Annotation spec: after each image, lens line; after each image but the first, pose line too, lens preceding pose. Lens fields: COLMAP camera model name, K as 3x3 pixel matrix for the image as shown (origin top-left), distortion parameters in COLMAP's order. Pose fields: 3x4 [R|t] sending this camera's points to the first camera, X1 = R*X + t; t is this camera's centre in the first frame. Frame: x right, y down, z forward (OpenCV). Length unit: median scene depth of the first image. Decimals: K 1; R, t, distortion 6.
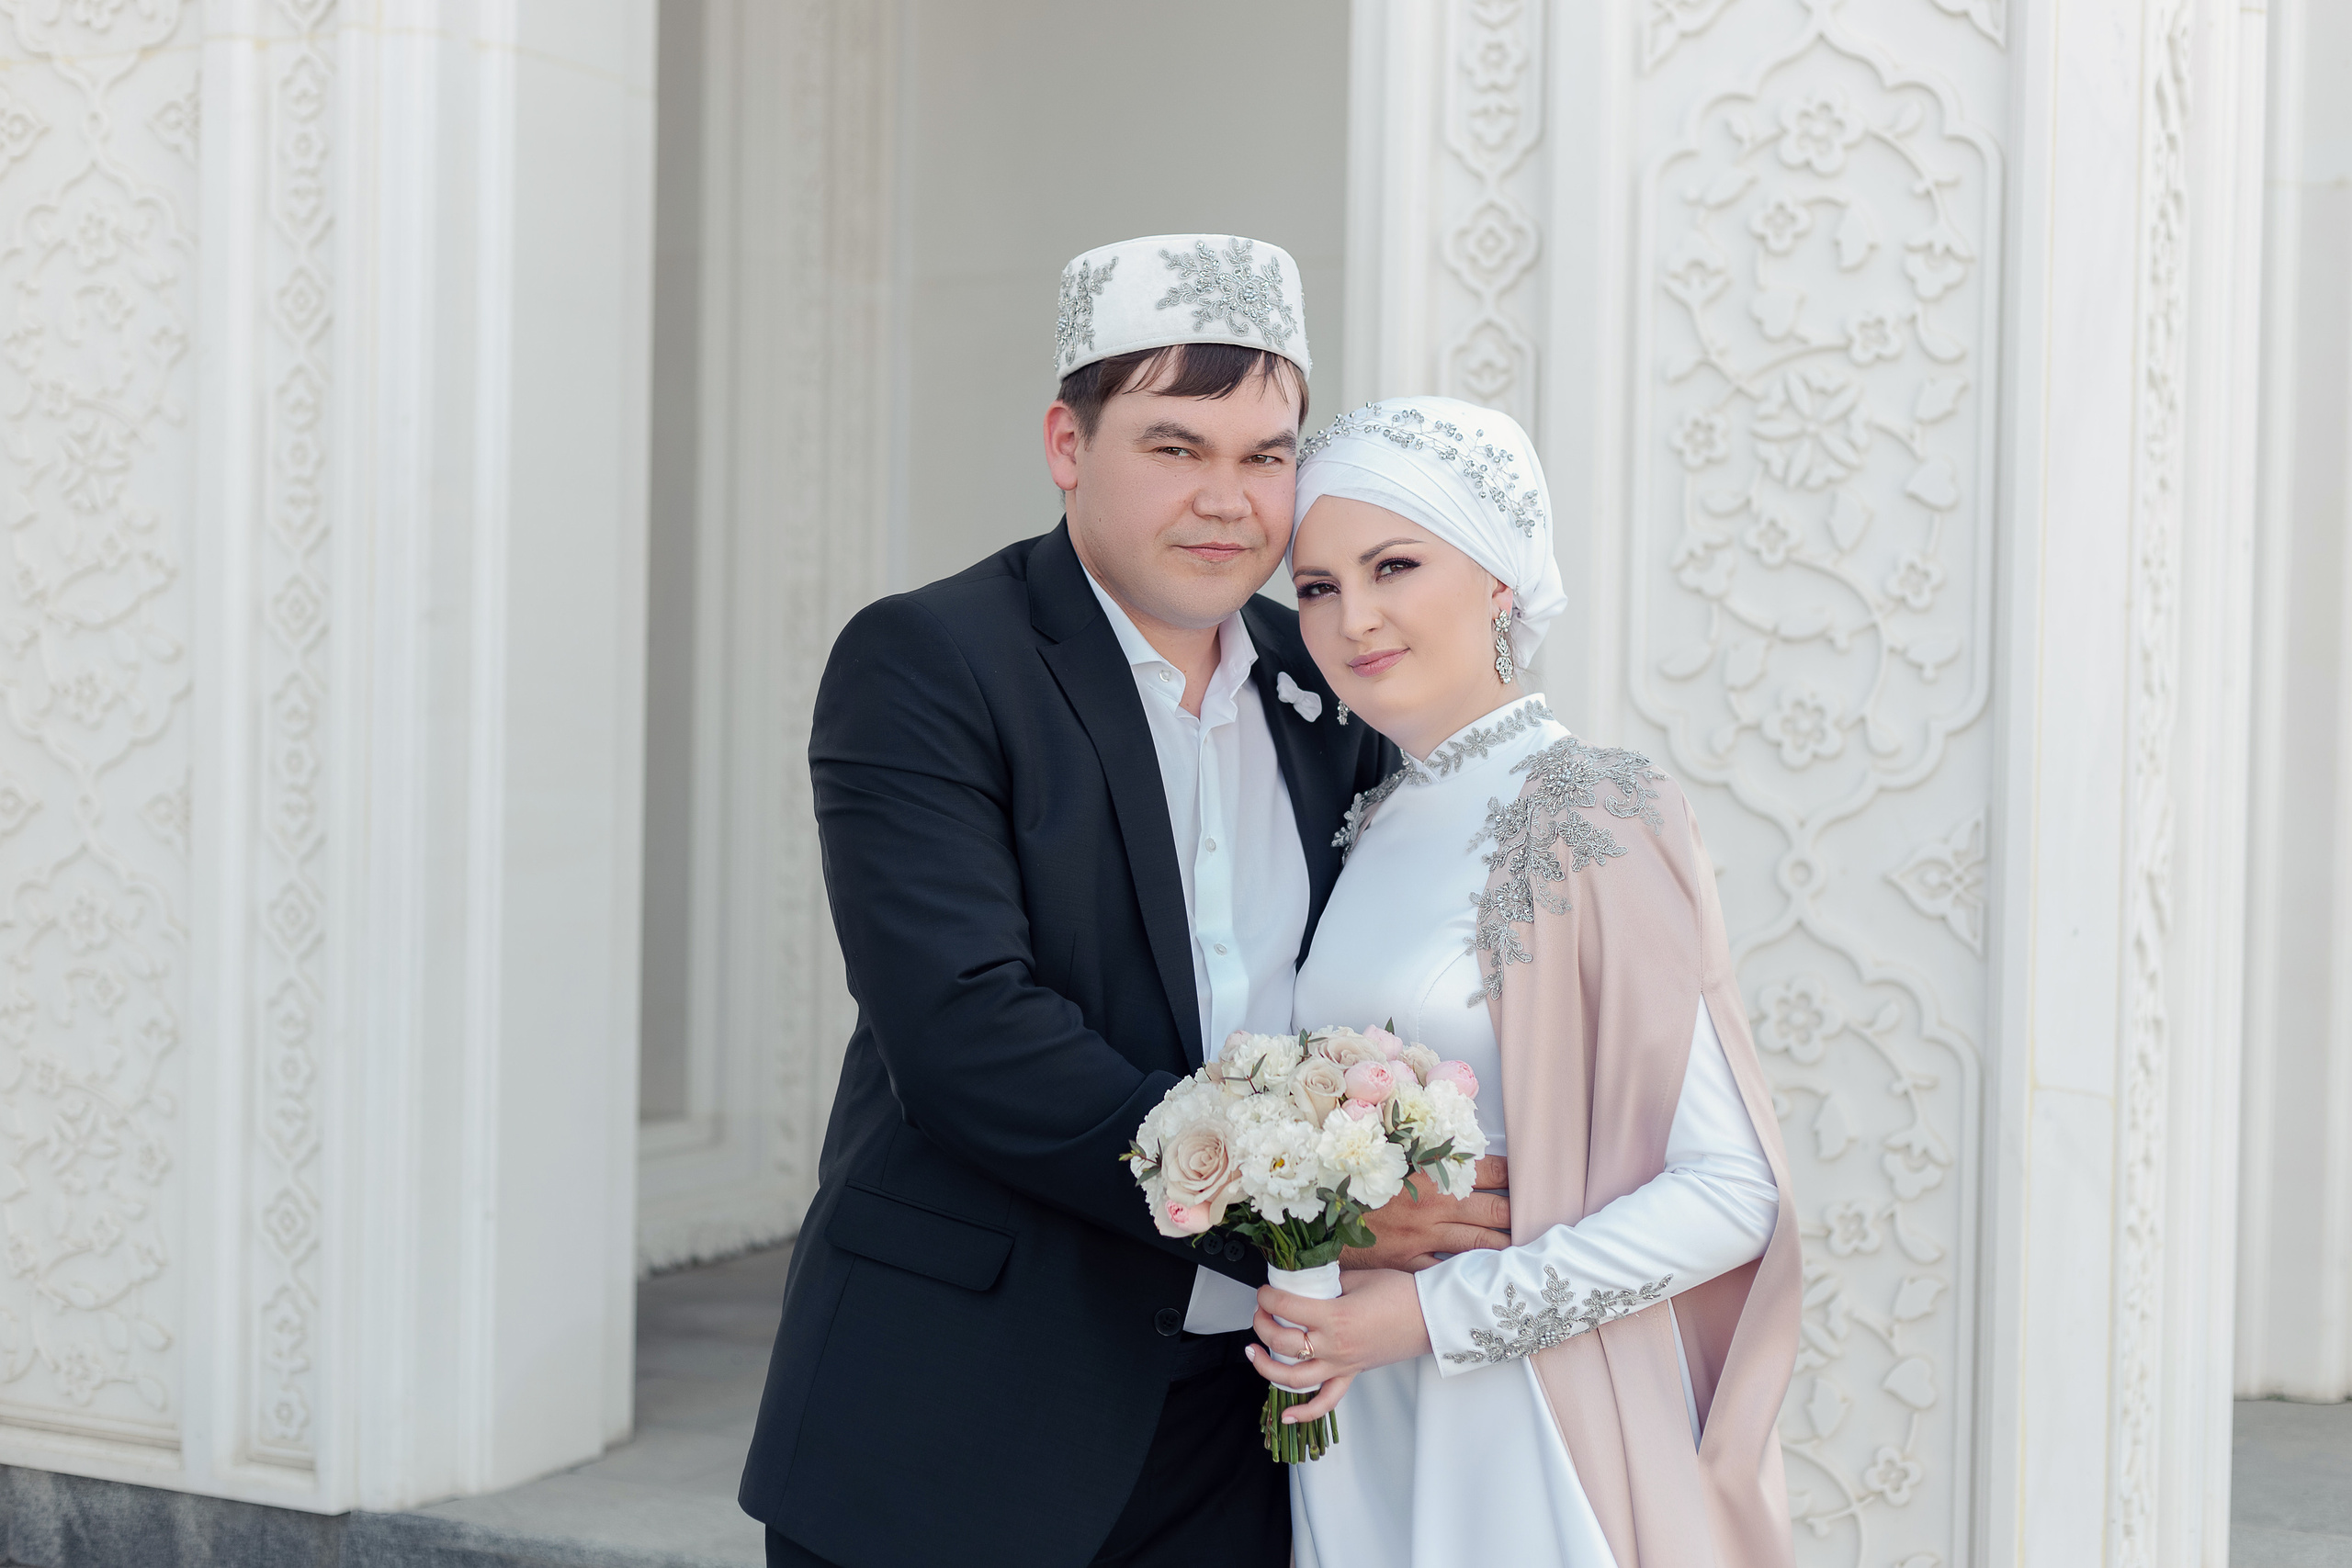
lens RADIAL K [[3463.1, 0, 1167.7], [0, 3463.1, 775.3], [0, 0, 1]] dist [-0.008095, 0.000000]
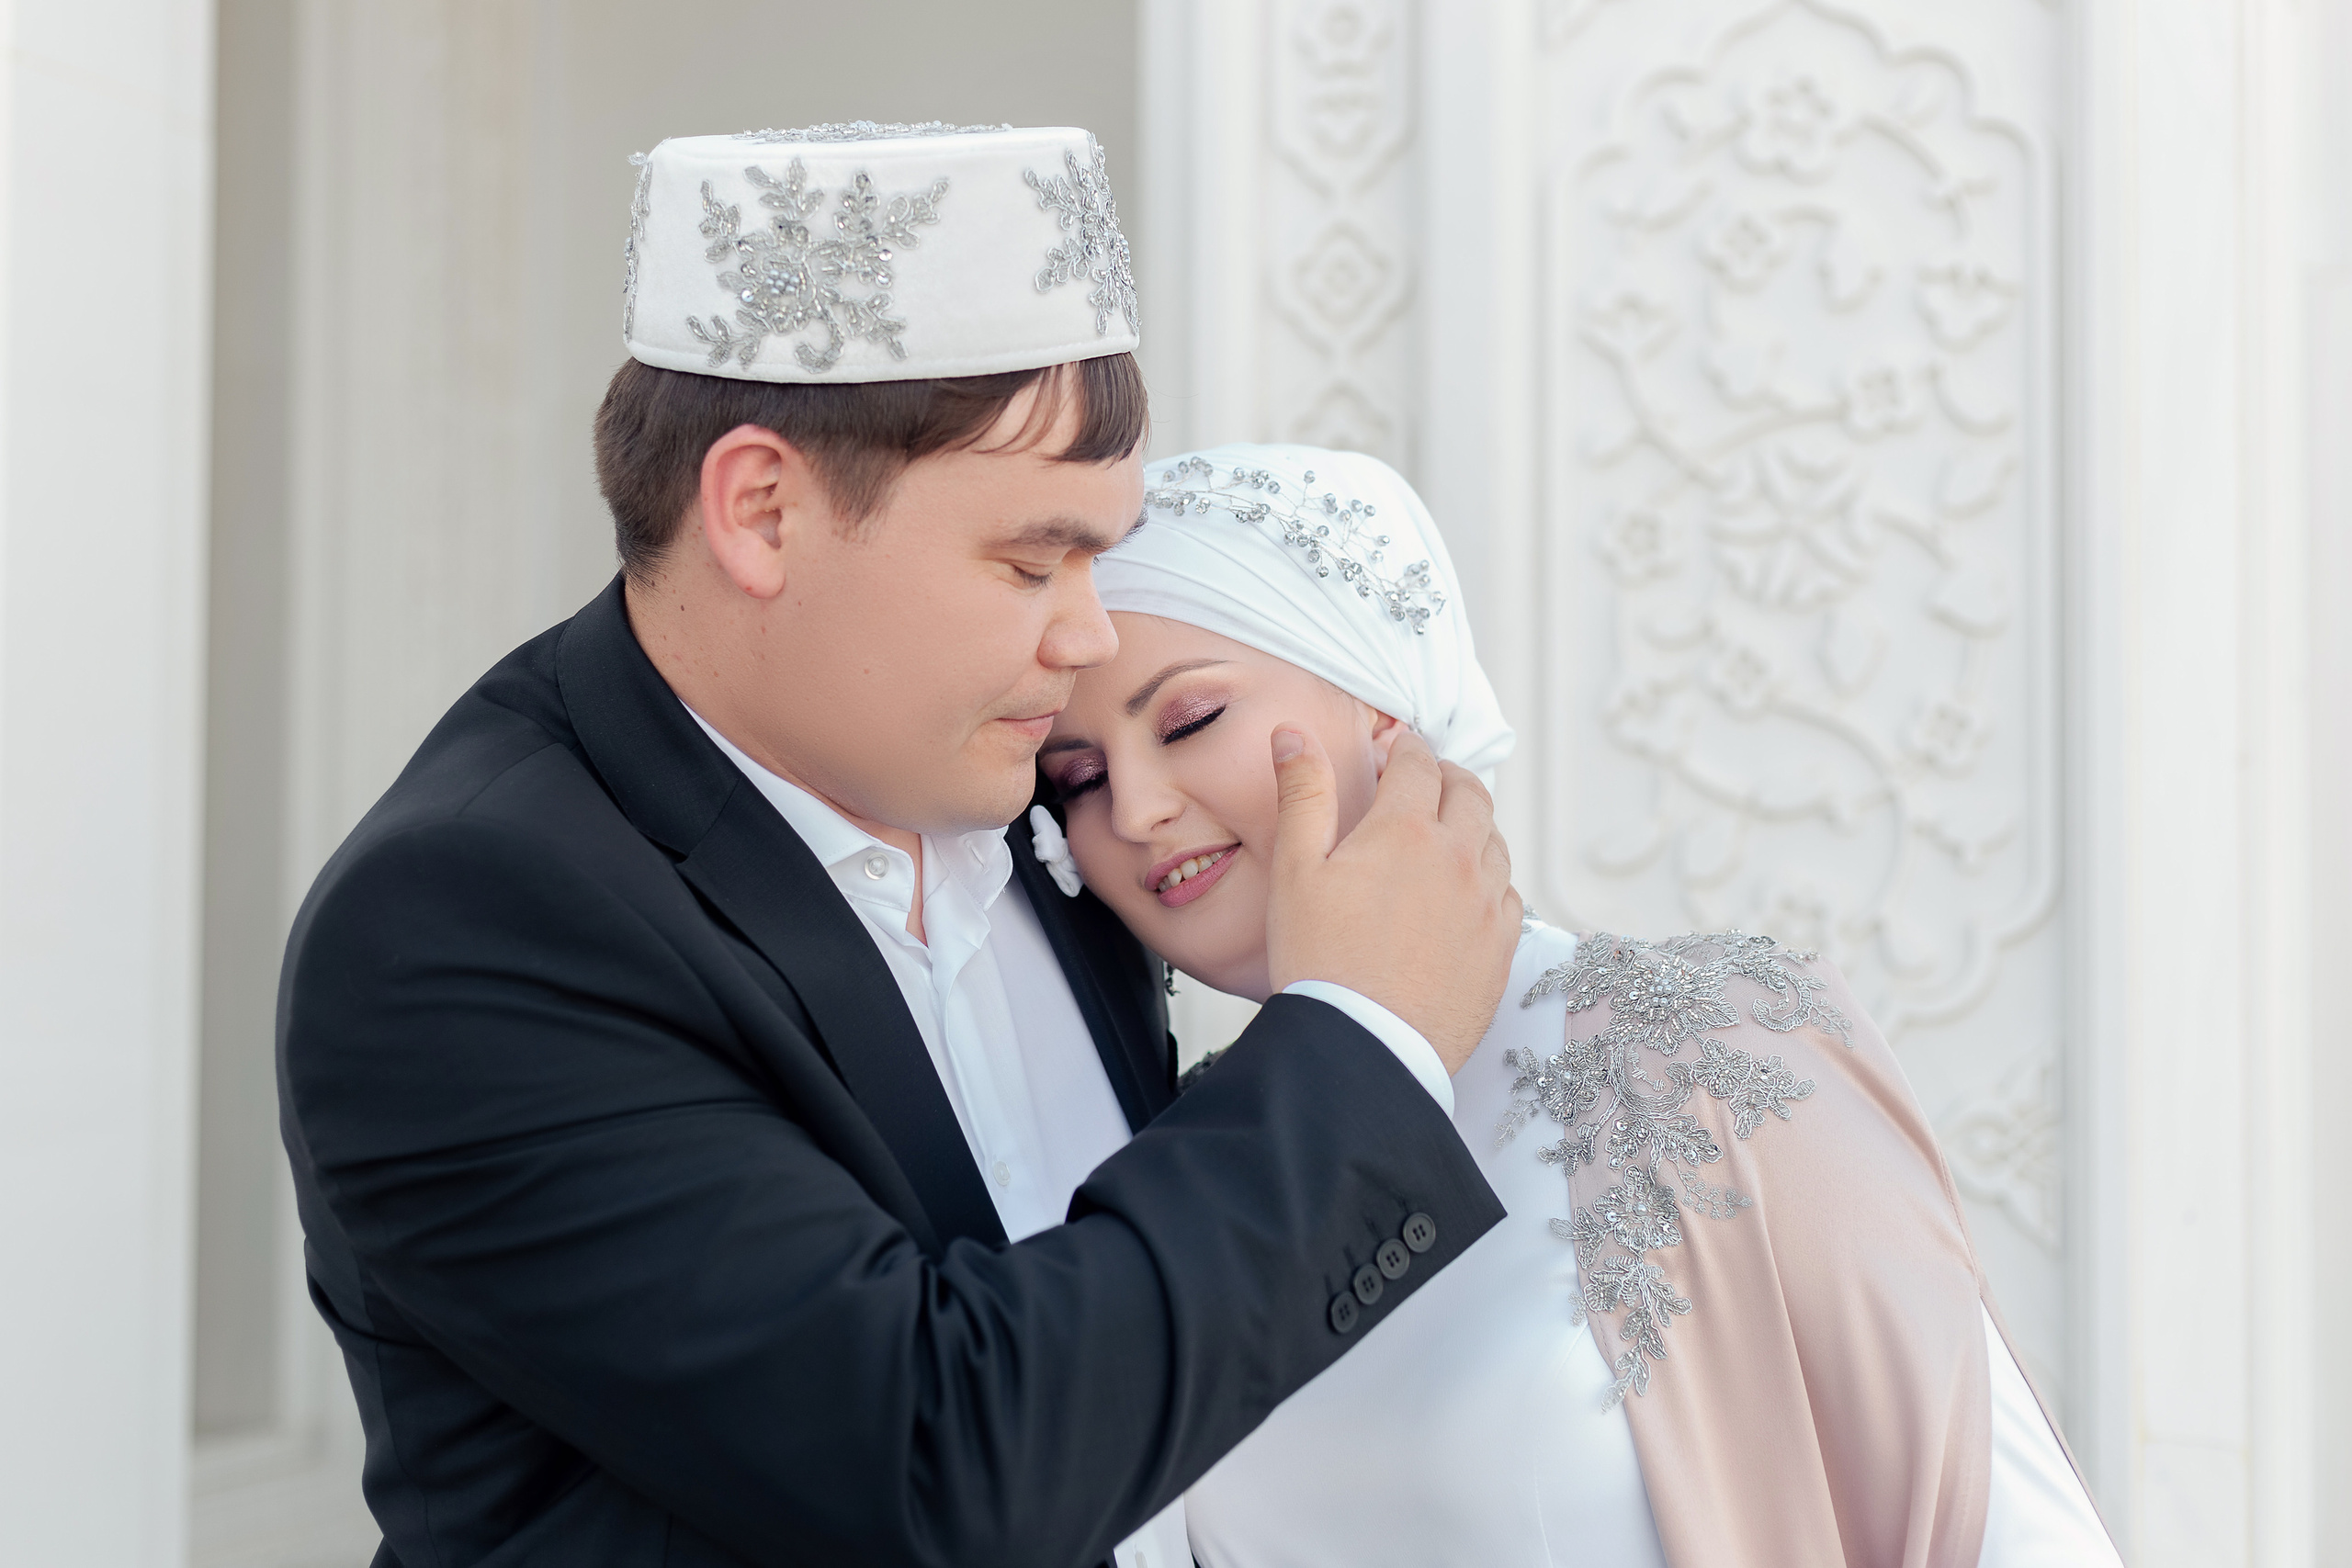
lens RADIAL K [[3463.1, 0, 1185.9], [0, 3463.1, 808.2], [0, 0, 1]] dist [-0.008095, 0.000000]
pose [[0.994694, -0.008244, 0.102548, -0.016186], [0.013850, 0.998441, -0.054078, -0.003159], [-0.101943, 0.055211, 0.993257, 0.296079]]
